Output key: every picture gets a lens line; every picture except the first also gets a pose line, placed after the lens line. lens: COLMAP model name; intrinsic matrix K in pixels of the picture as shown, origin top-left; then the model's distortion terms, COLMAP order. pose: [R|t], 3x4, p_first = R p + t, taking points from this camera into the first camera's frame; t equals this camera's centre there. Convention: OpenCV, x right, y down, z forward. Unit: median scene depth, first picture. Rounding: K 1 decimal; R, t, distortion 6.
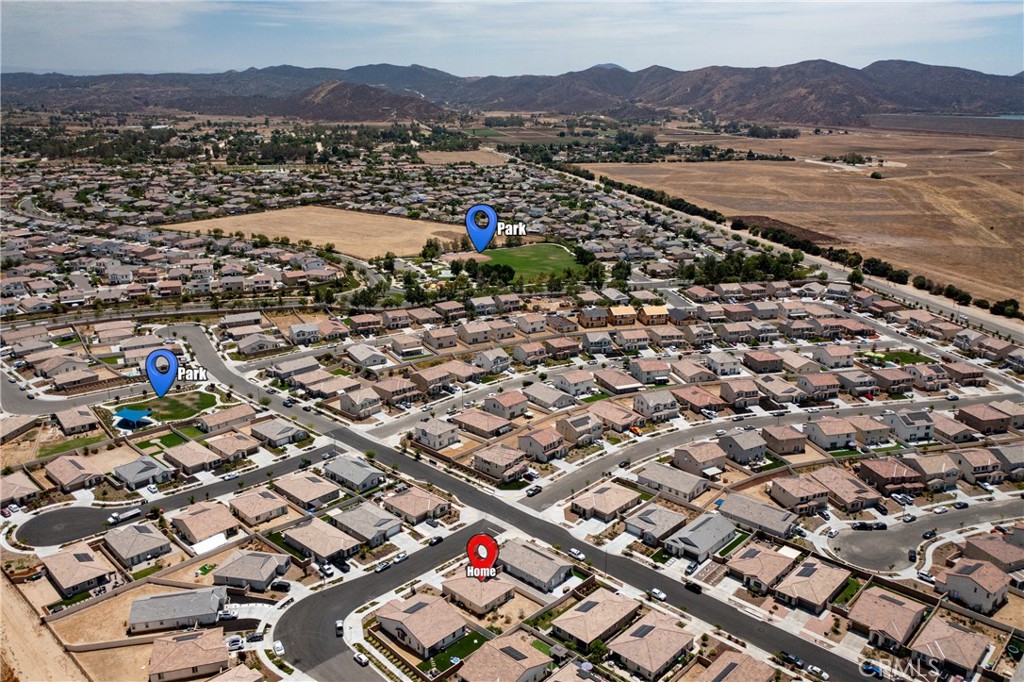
lens RADIAL K [[813.1, 0, 517.6], [0, 813.1, 339.2], [0, 0, 1]] dist [-0.022906, 0.023128]
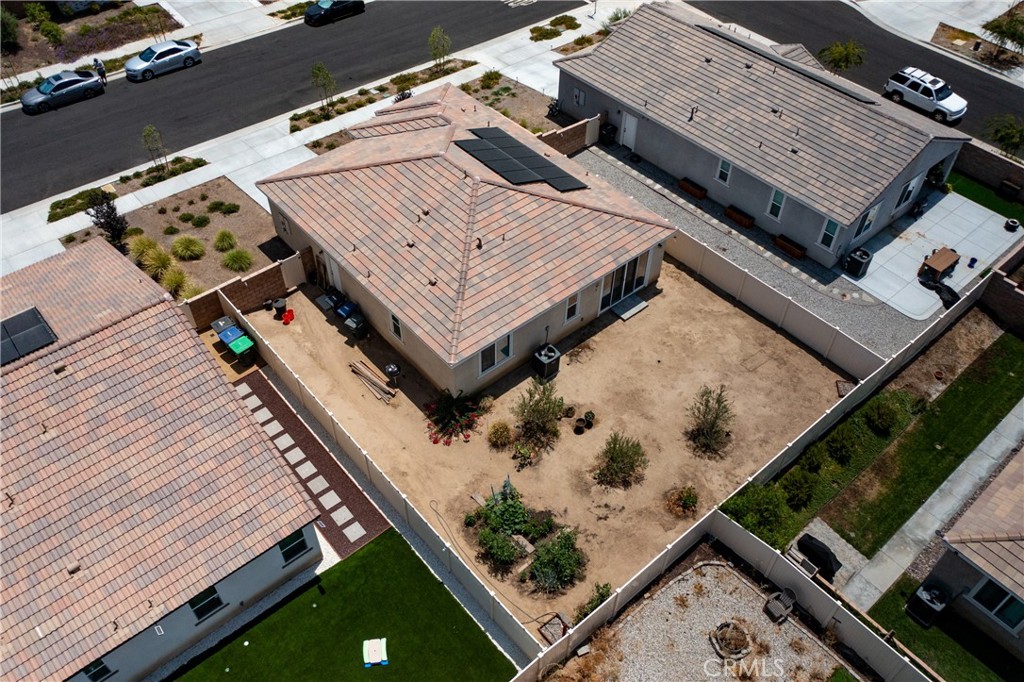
lens RADIAL K [[813.1, 0, 511.6], [0, 813.1, 341.1], [0, 0, 1]] dist [-0.022906, 0.023128]
pose [[0.993723, 0.086150, -0.071364, -0.019221], [-0.040065, 0.869679, 0.491989, 0.207473], [0.104449, -0.486042, 0.867671, 0.719993]]
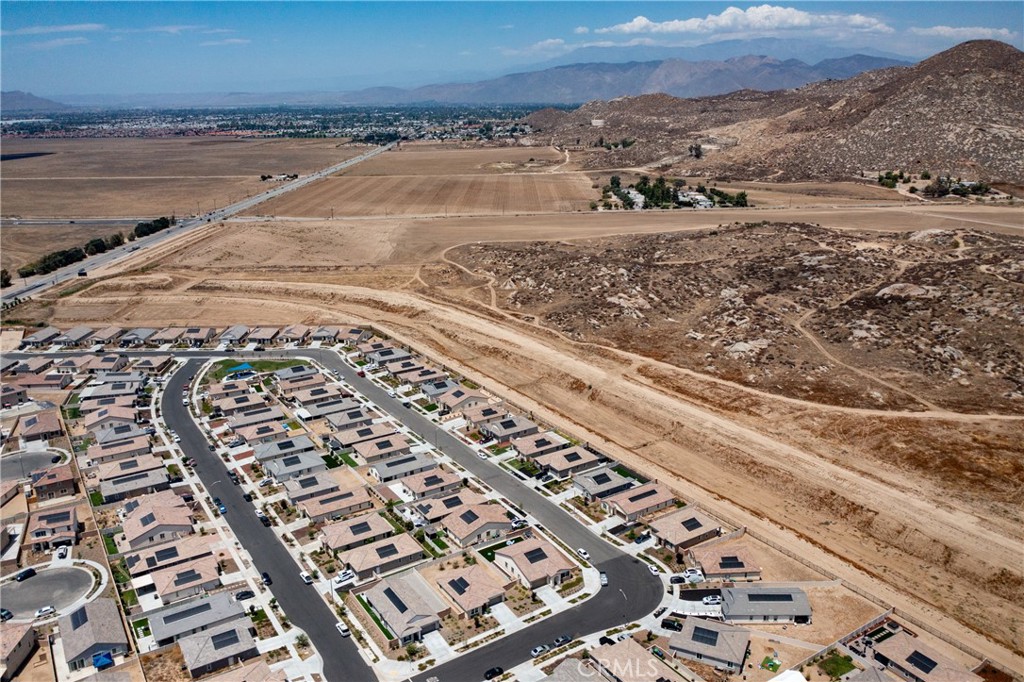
lens RADIAL K [[813.1, 0, 513.1], [0, 813.1, 340.6], [0, 0, 1]] dist [-0.022906, 0.023128]
pose [[-0.971221, -0.068654, 0.228071, -0.267014], [0.070727, 0.831234, 0.551405, -0.433273], [-0.227437, 0.551667, -0.802456, 1.406922]]
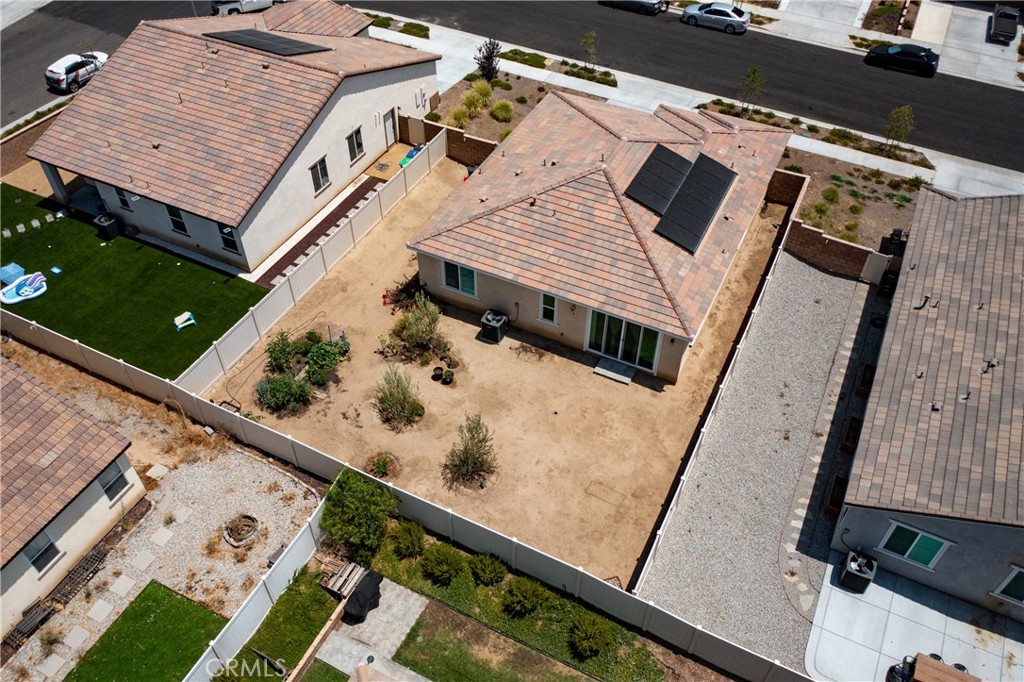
lens RADIAL K [[813.1, 0, 510.7], [0, 813.1, 337.3], [0, 0, 1]] dist [-0.022906, 0.023128]
pose [[0.283760, 0.676292, -0.679786, 0.076446], [-0.278770, 0.736489, 0.616337, 0.191102], [0.917479, 0.014612, 0.397516, 0.785468]]
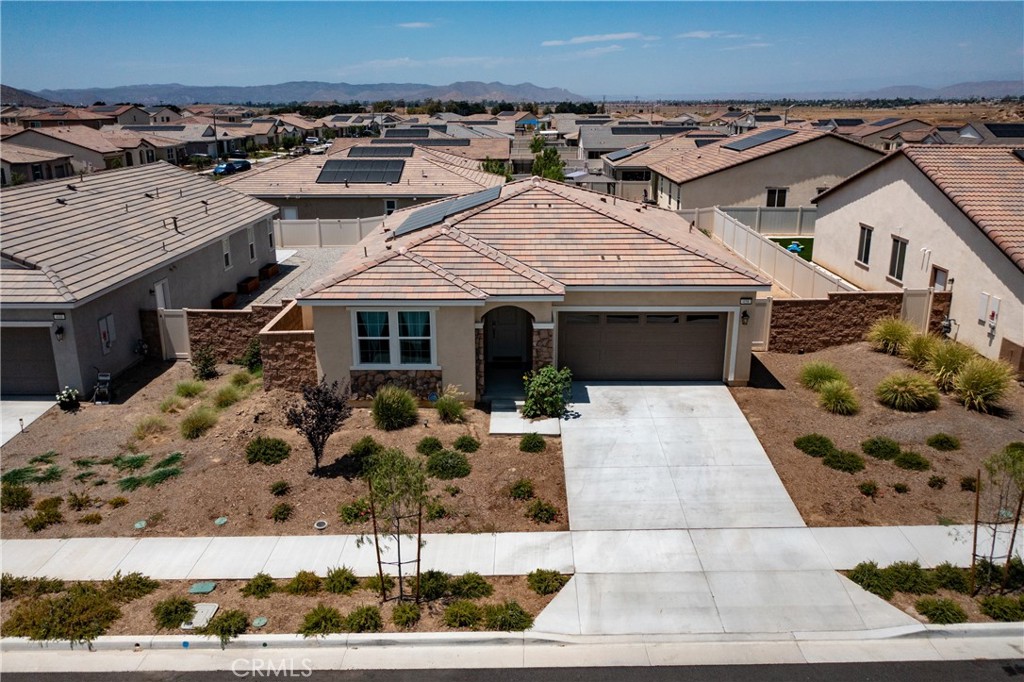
lens RADIAL K [[813.1, 0, 512.8], [0, 813.1, 342.8], [0, 0, 1]] dist [-0.022906, 0.023128]
pose [[-0.675238, -0.215511, 0.705414, -0.128956], [0.210640, 0.860197, 0.464427, 0.216389], [-0.706884, 0.462187, -0.535443, 0.938796]]
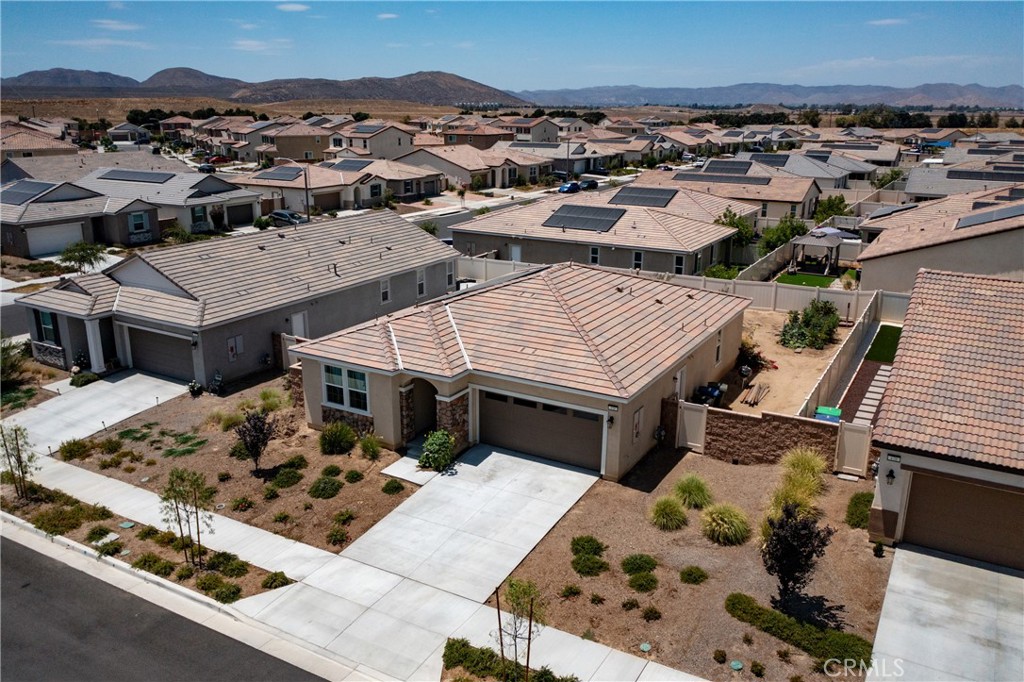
lens RADIAL K [[813.1, 0, 514.0], [0, 813.1, 341.6], [0, 0, 1]] dist [-0.022906, 0.023128]
pose [[-0.219704, -0.283969, 0.933323, -0.173782], [0.275950, 0.899538, 0.338649, 0.214261], [-0.935725, 0.331953, -0.119271, 0.888804]]
